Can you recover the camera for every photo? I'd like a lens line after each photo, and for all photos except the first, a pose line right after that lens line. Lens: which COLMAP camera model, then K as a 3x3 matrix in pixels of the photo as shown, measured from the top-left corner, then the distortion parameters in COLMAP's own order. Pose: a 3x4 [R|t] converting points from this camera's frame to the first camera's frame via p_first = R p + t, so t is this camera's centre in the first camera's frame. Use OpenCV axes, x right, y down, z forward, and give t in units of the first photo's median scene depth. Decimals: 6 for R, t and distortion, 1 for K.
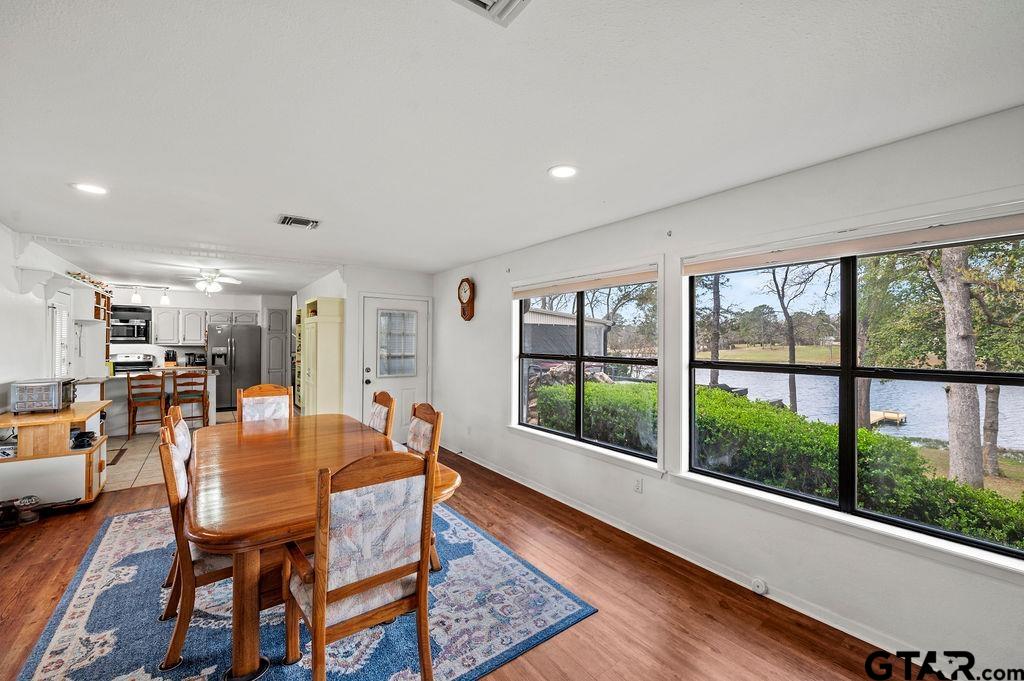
lens RADIAL K [[412.6, 0, 512.0], [0, 412.6, 340.5], [0, 0, 1]] dist [-0.000554, -0.000032]
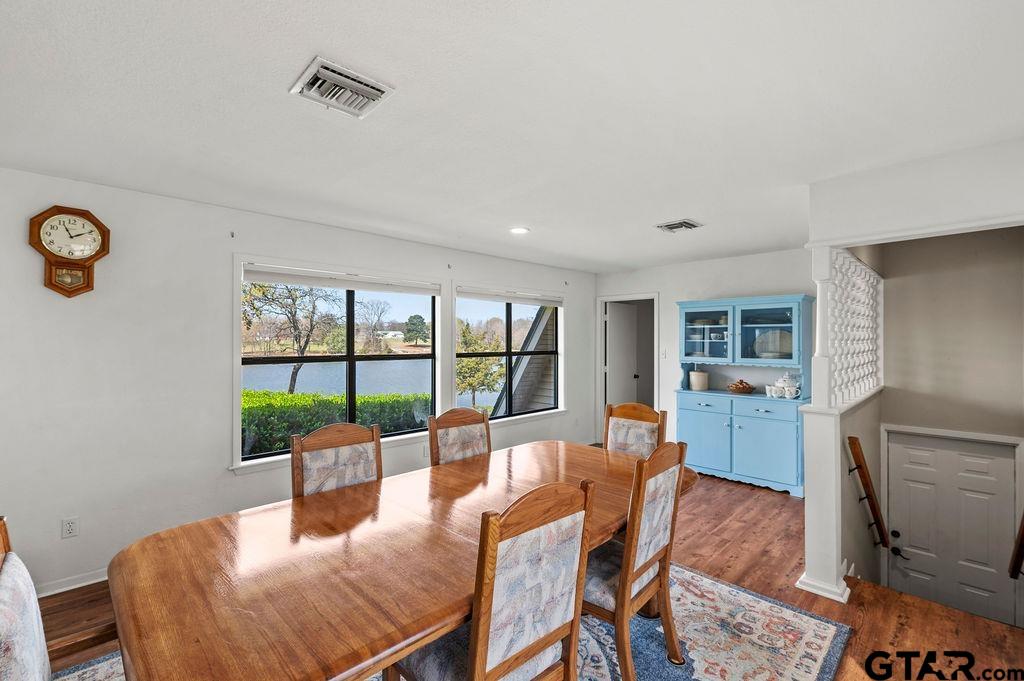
lens RADIAL K [[416.6, 0, 510.5], [0, 416.6, 324.1], [0, 0, 1]] dist [0.000179, 0.000104]
pose [[-0.100430, 0.026933, 0.994579, -0.721190], [-0.014743, 0.999483, -0.028555, -0.011393], [-0.994835, -0.017531, -0.099981, 0.613624]]
